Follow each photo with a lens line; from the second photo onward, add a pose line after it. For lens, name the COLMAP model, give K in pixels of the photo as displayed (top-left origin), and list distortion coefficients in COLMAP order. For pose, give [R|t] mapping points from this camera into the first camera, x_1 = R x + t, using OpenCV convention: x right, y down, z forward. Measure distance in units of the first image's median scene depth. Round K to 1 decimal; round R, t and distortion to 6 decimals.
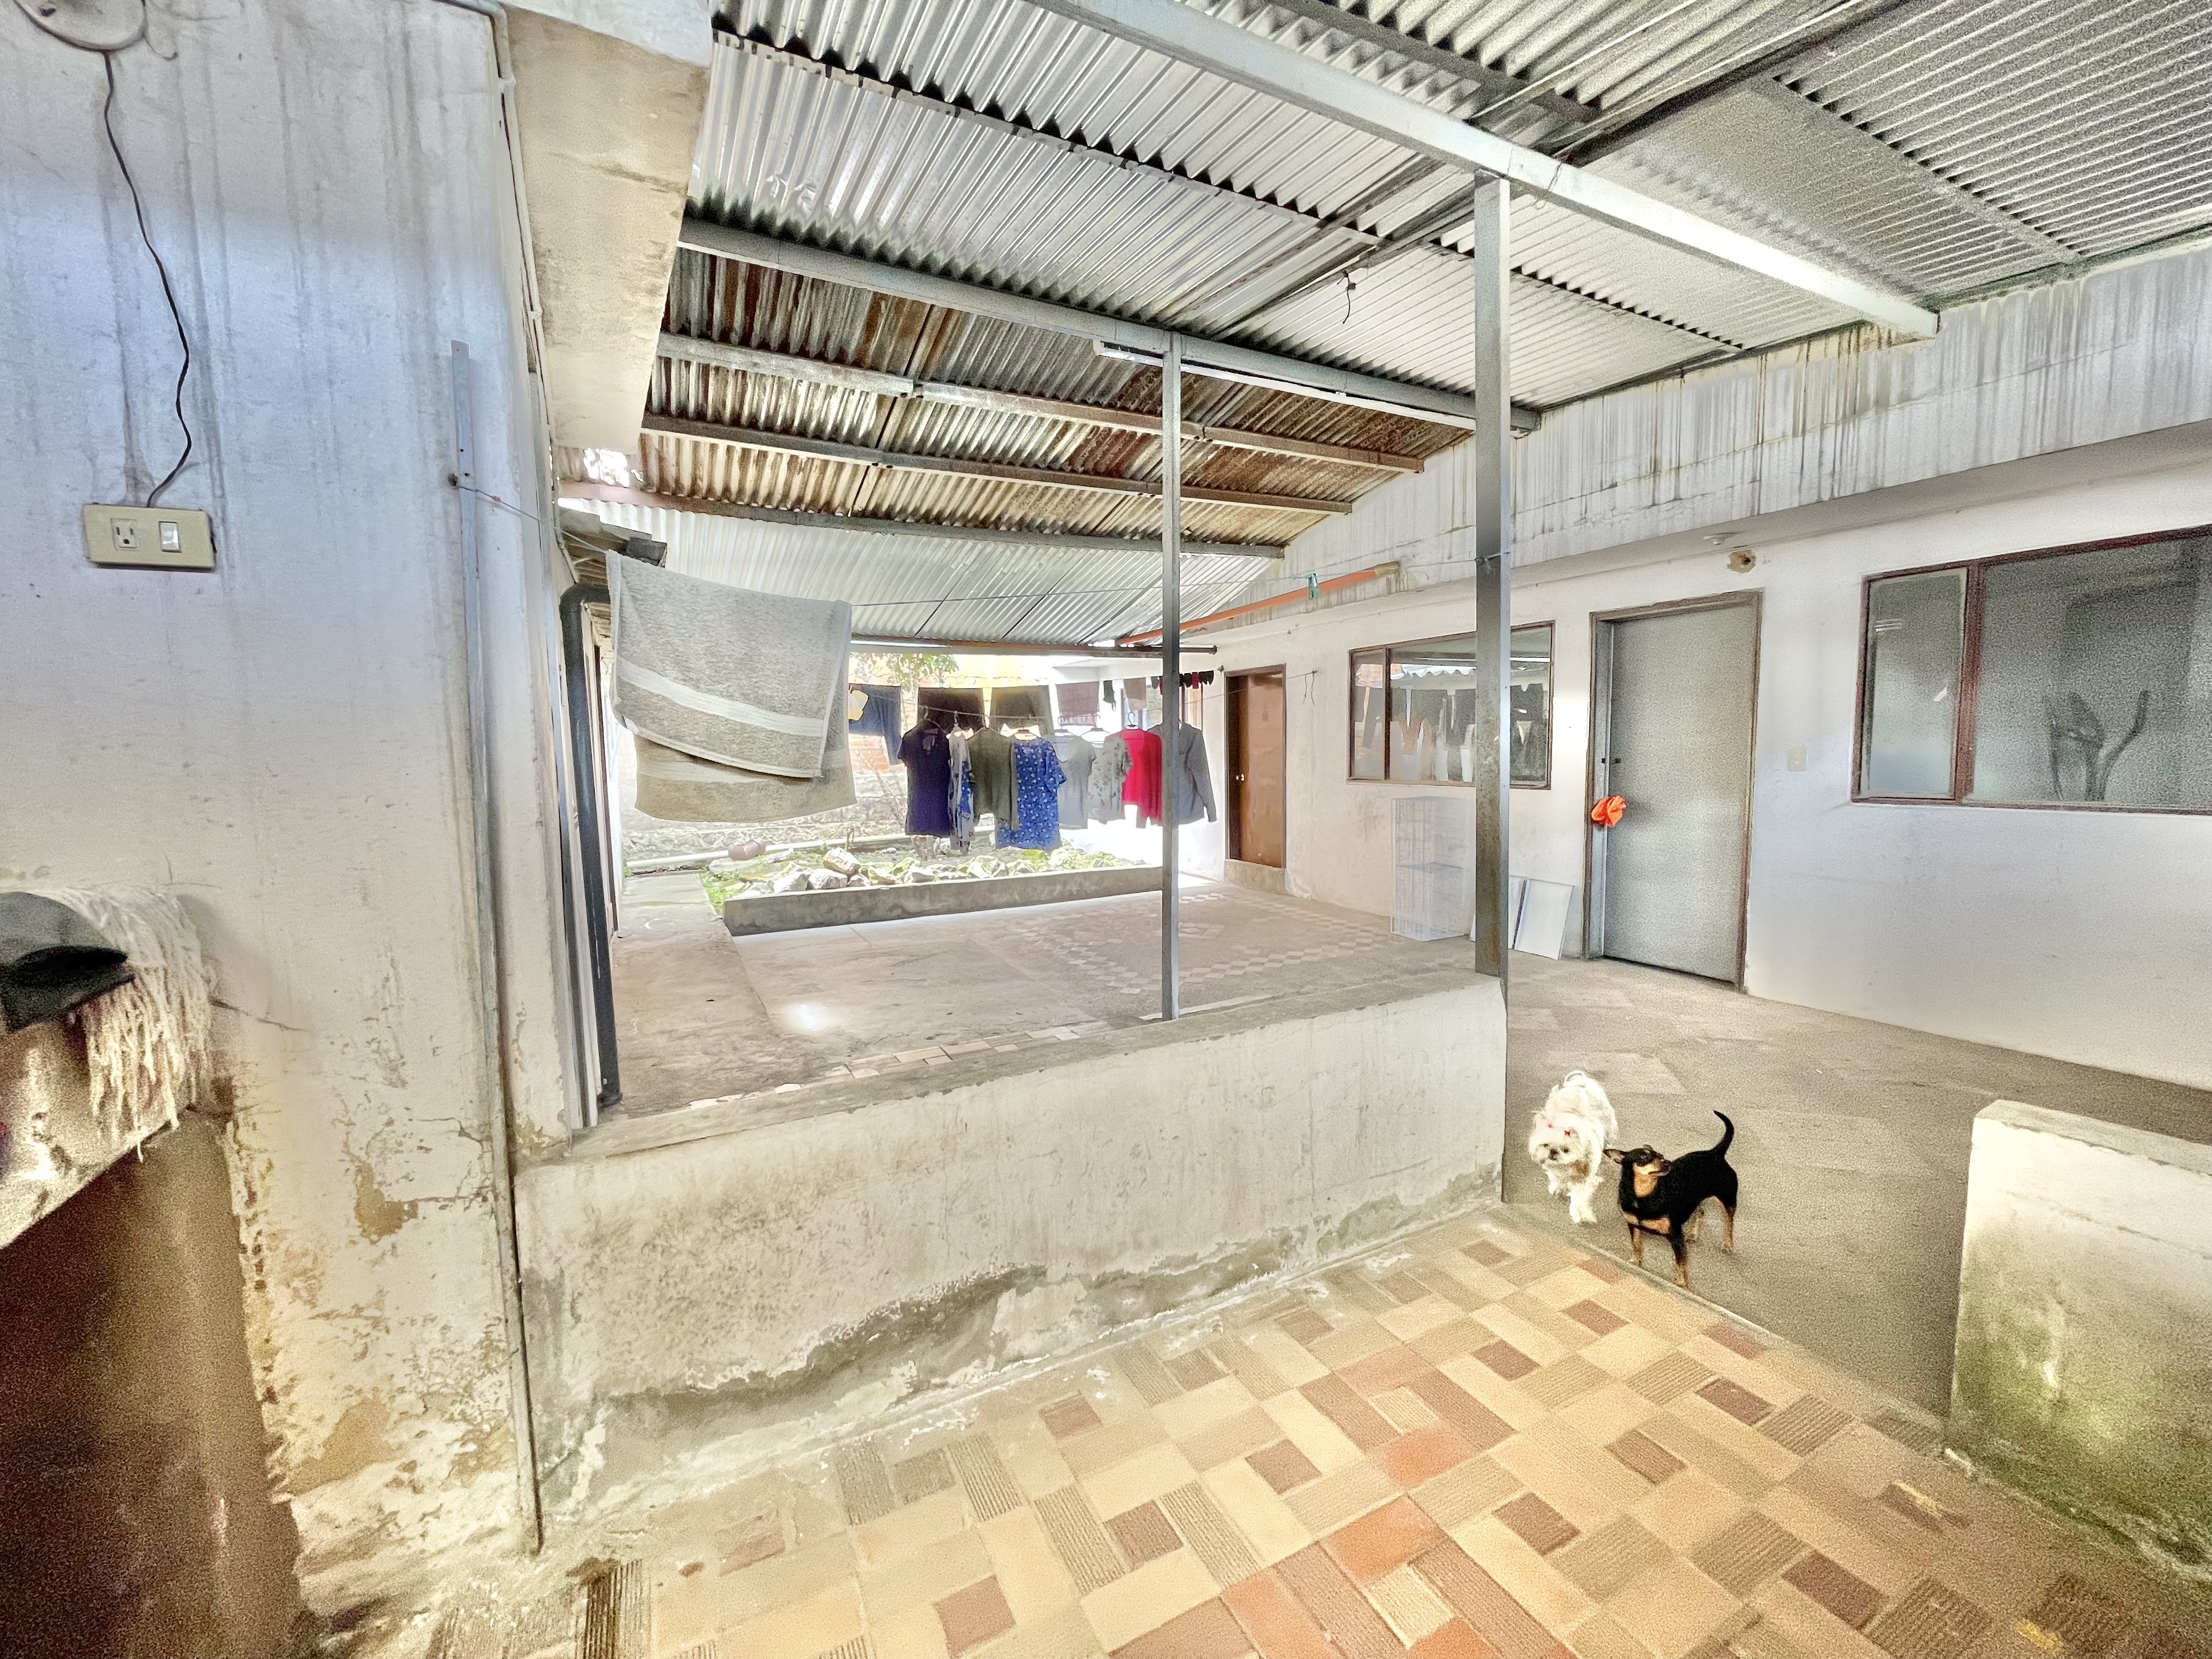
lens RADIAL K [[890.3, 0, 1098.5], [0, 890.3, 830.0], [0, 0, 1]] dist [-0.004889, 0.000195]
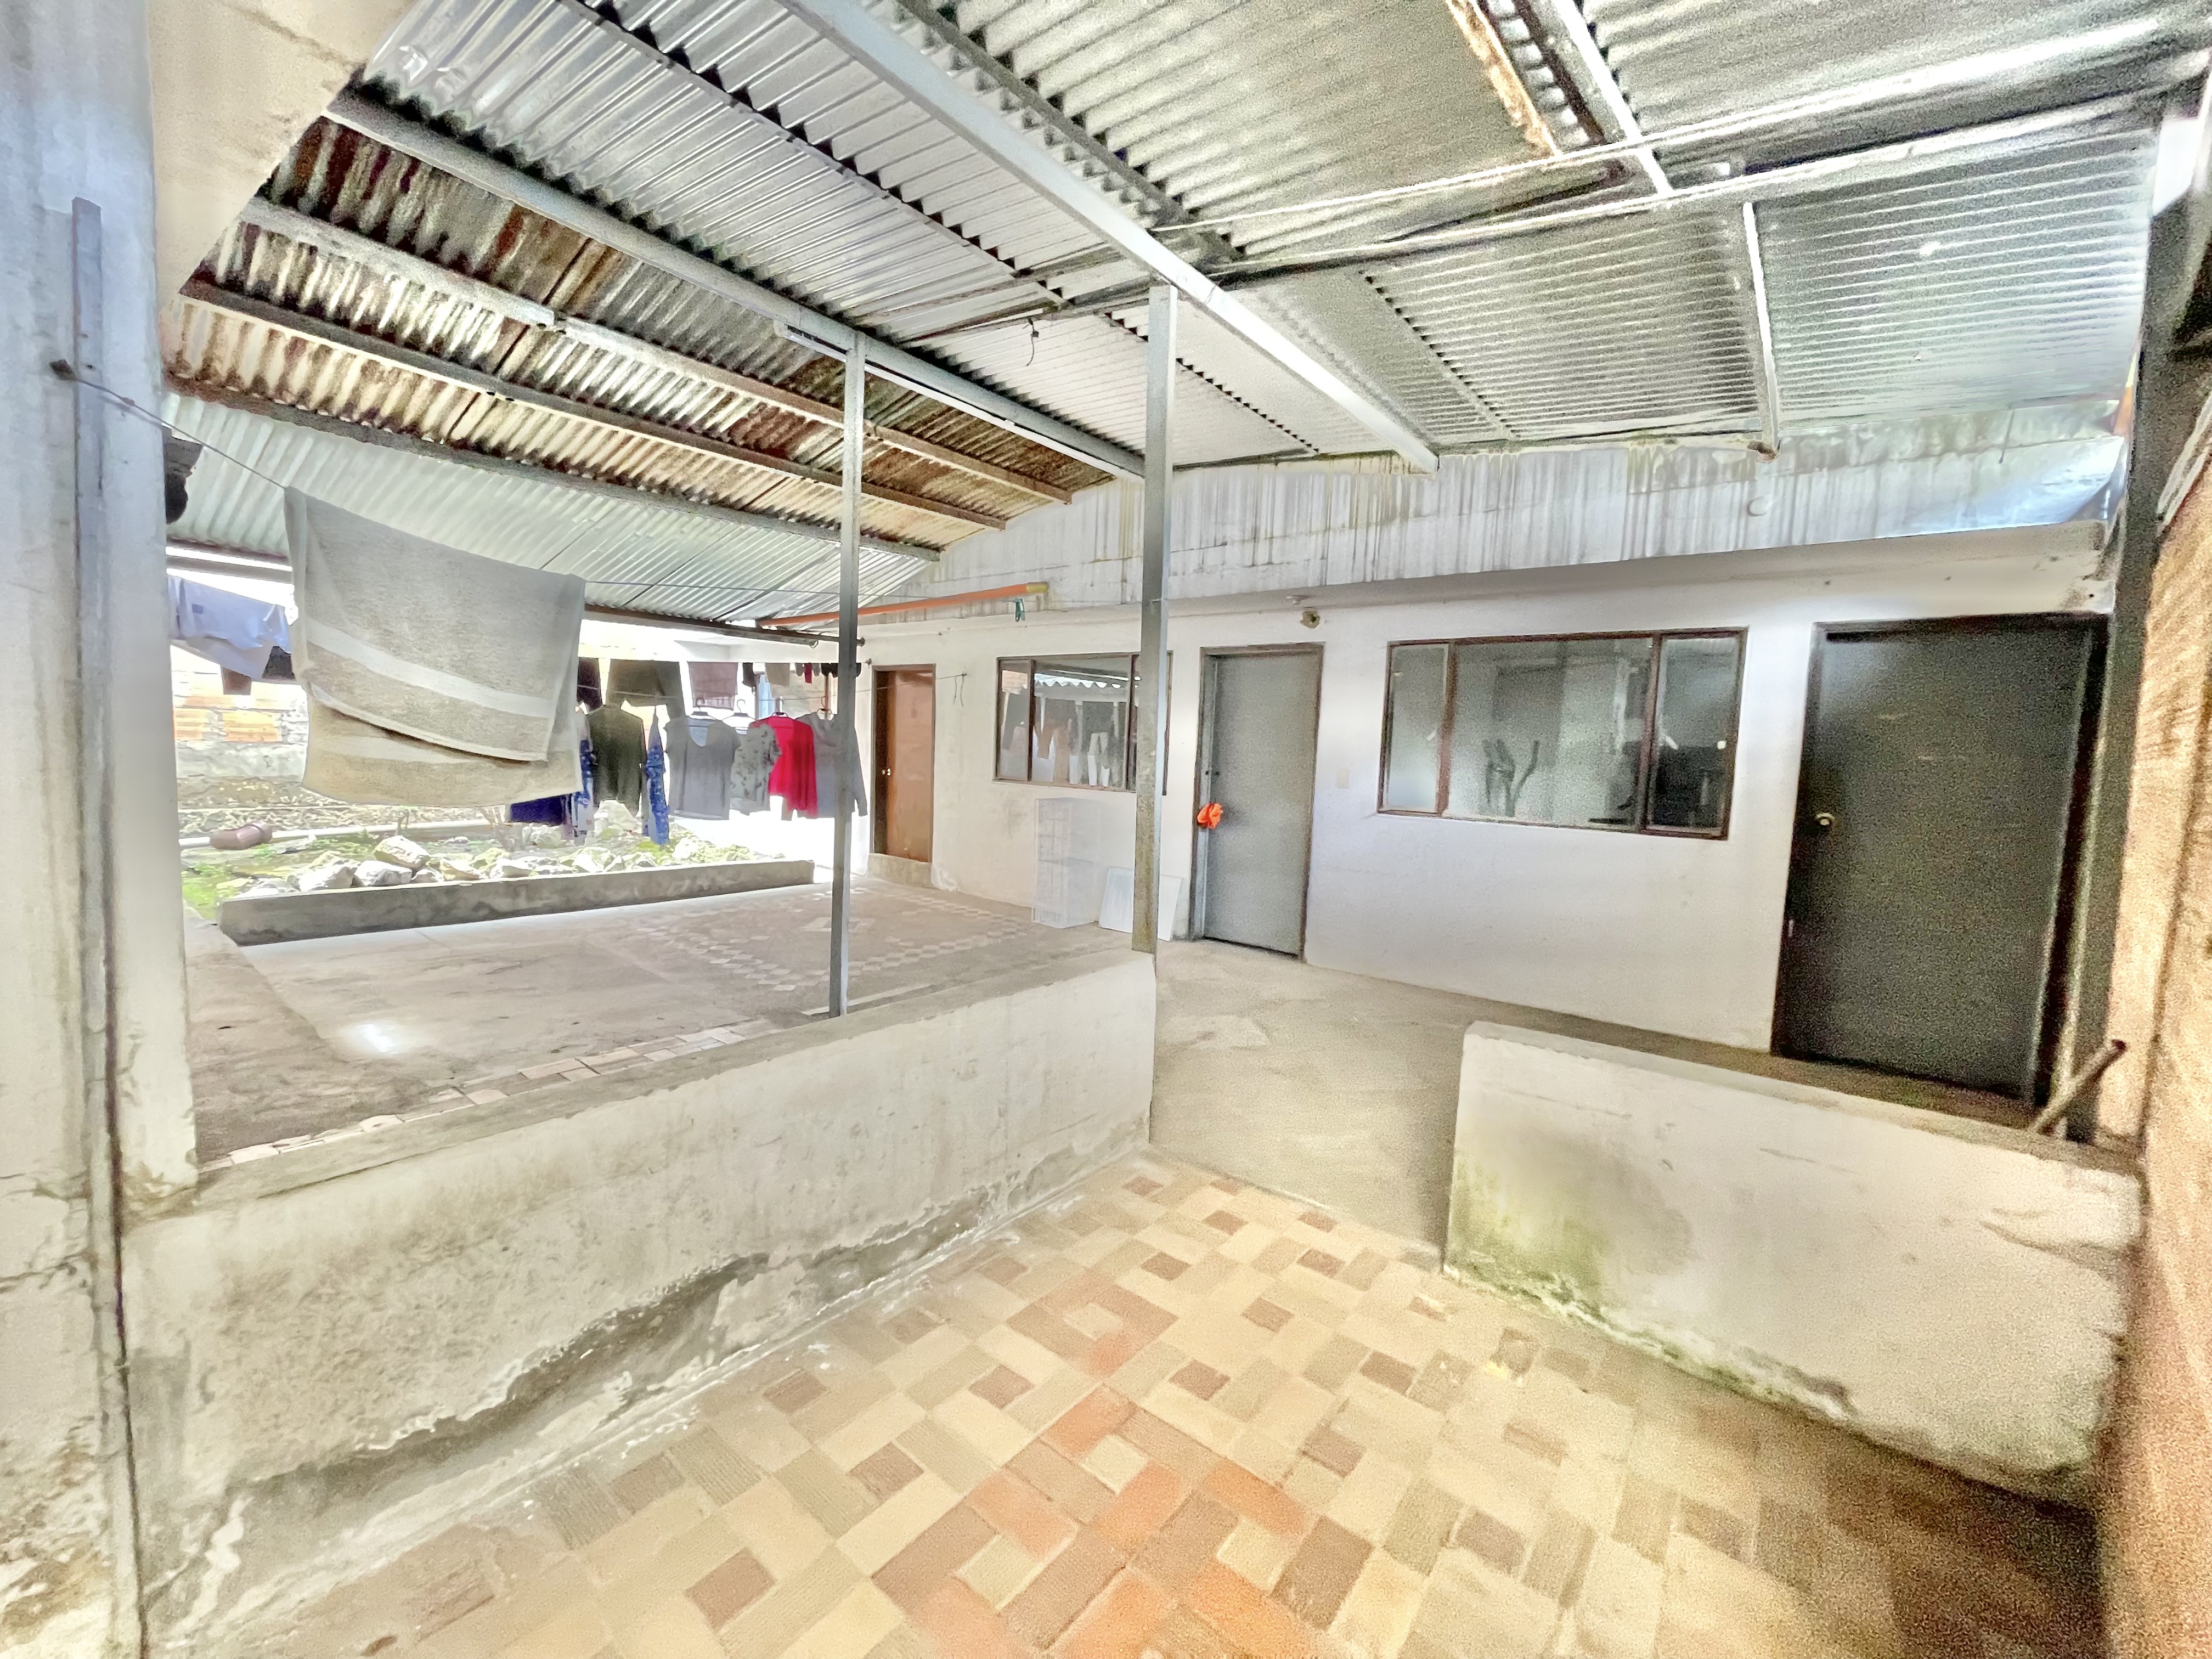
lens RADIAL K [[890.3, 0, 1098.5], [0, 890.3, 830.0], [0, 0, 1]] dist [-0.004889, 0.000195]
pose [[0.912929, 0.018052, 0.407720, -0.069119], [-0.020432, 0.999790, 0.001483, -0.000297], [-0.407607, -0.009684, 0.913106, -0.037767]]
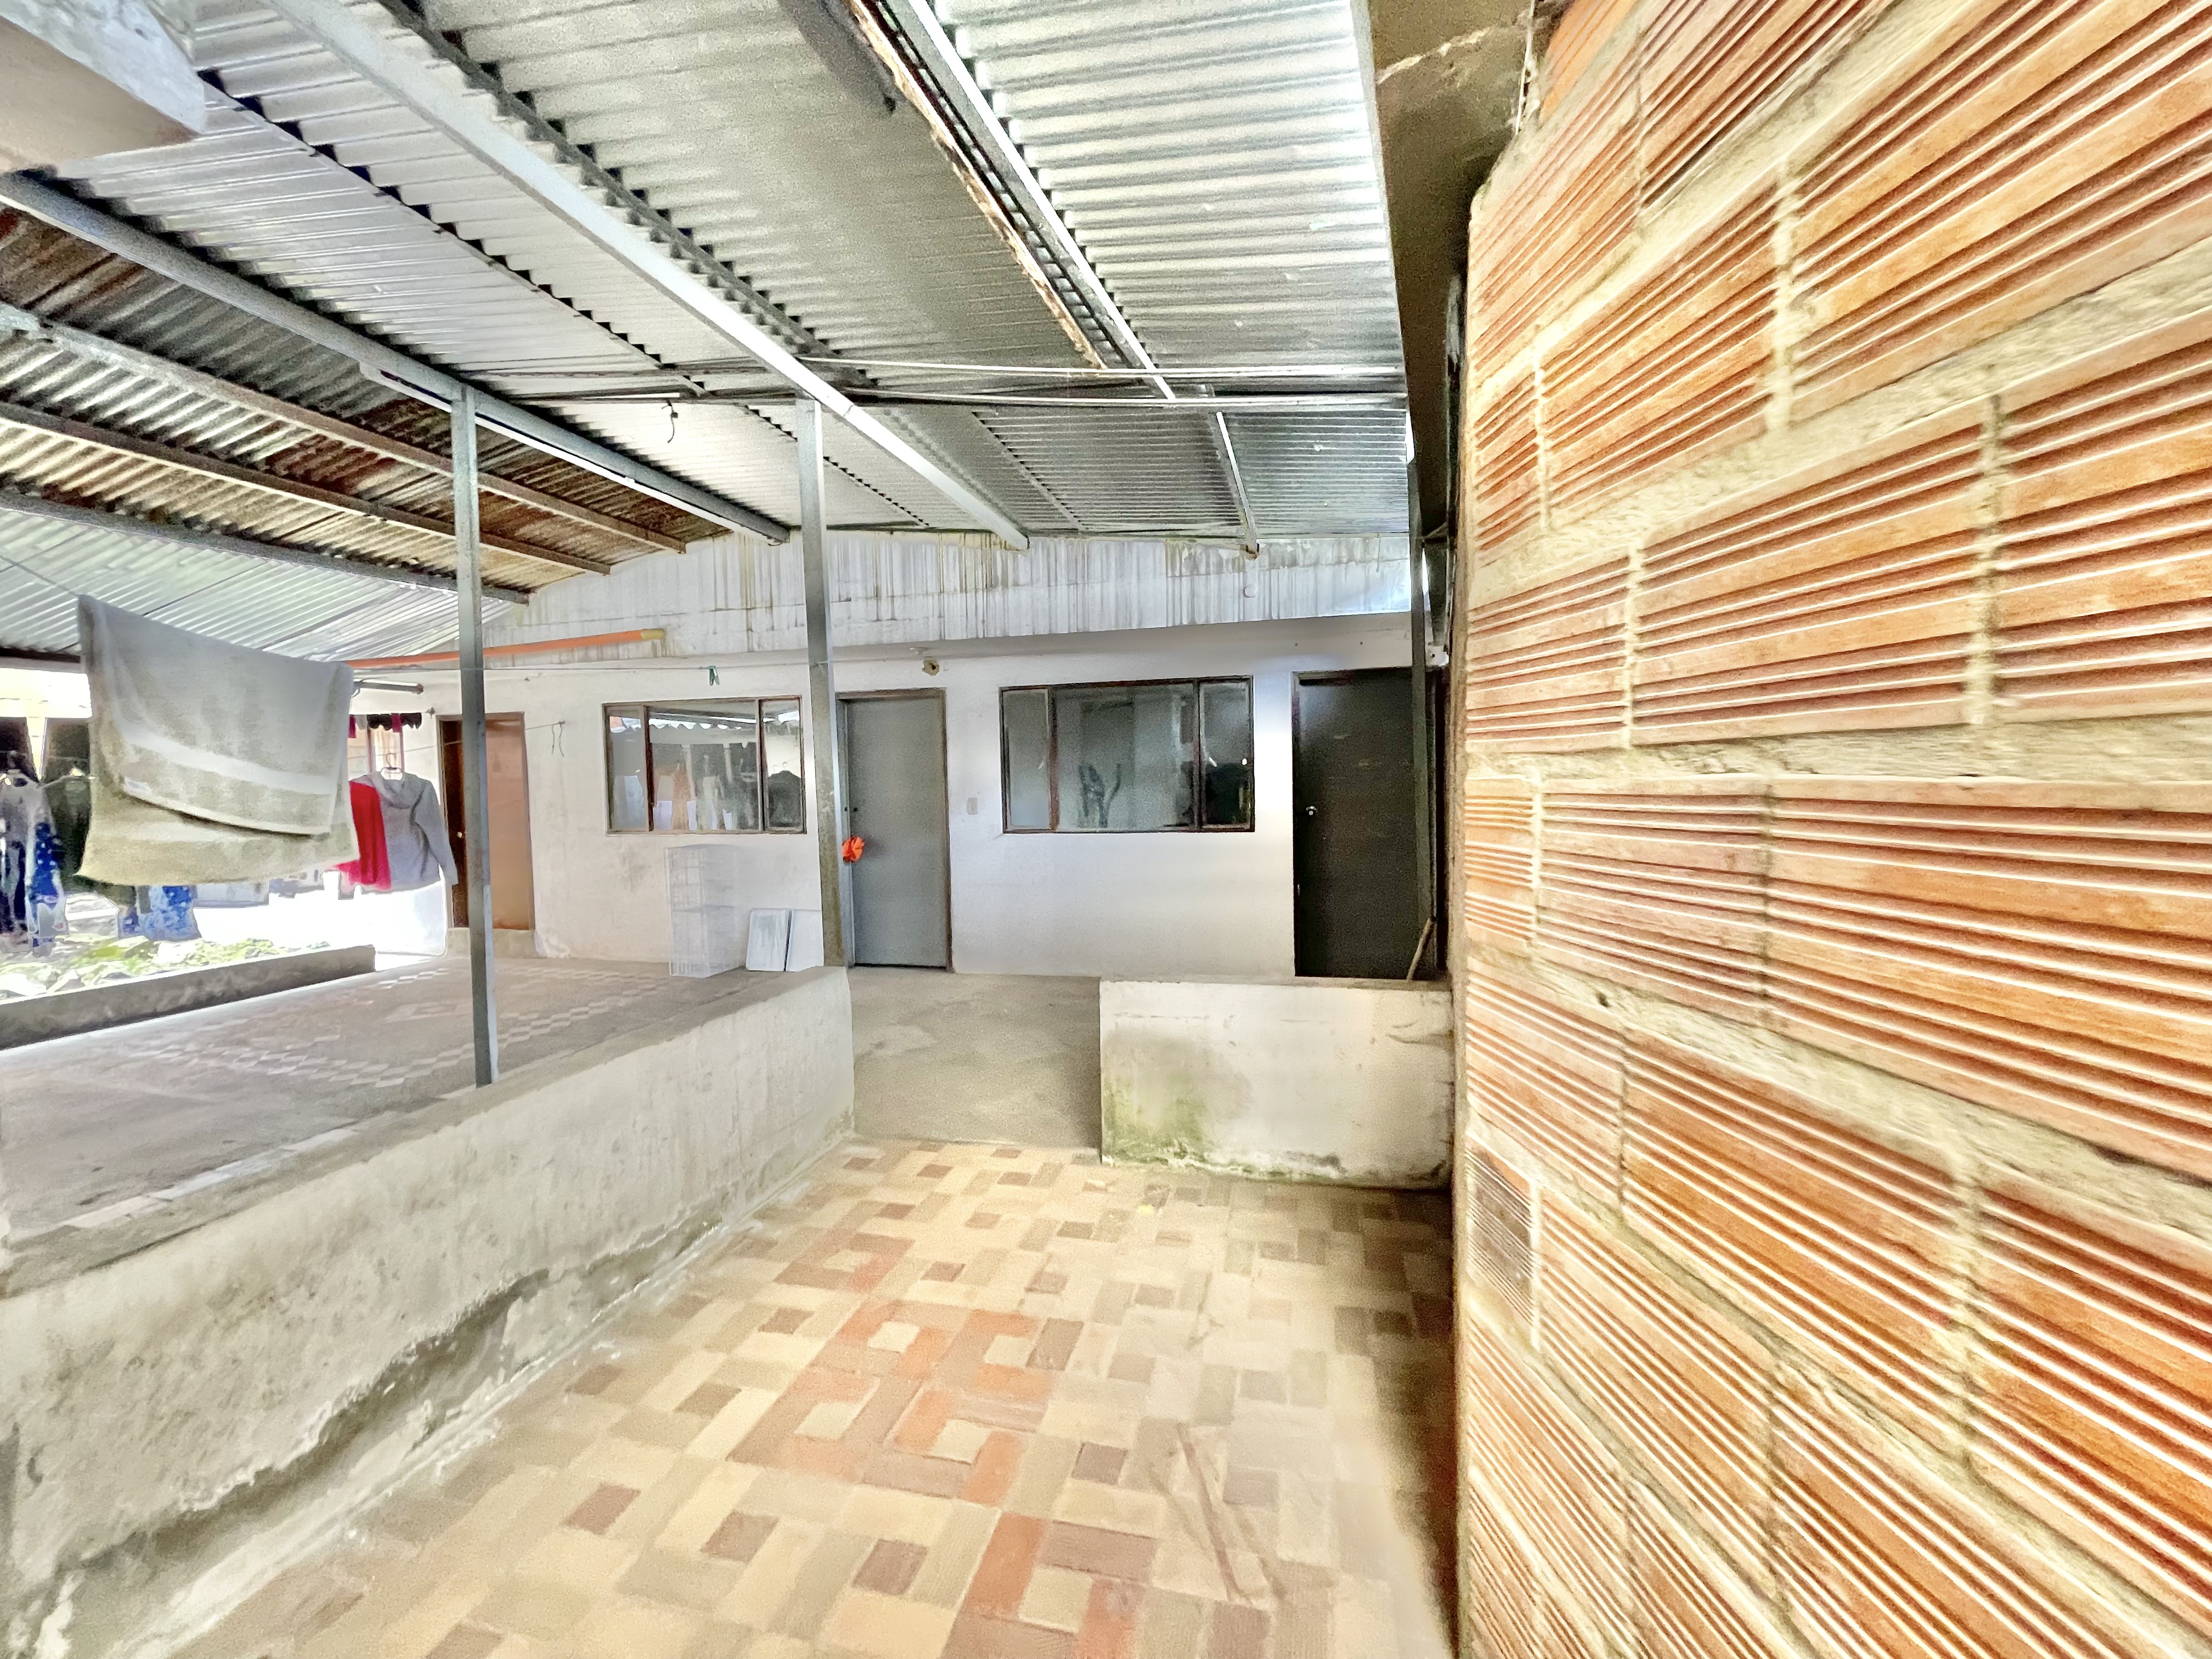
lens RADIAL K [[890.5, 0, 1097.0], [0, 890.5, 829.4], [0, 0, 1]] dist [0.003817, -0.000138]
pose [[0.659277, -0.031814, 0.751227, -0.216571], [0.075326, 0.996873, -0.023889, 0.011308], [-0.748118, 0.072336, 0.659612, -0.146000]]
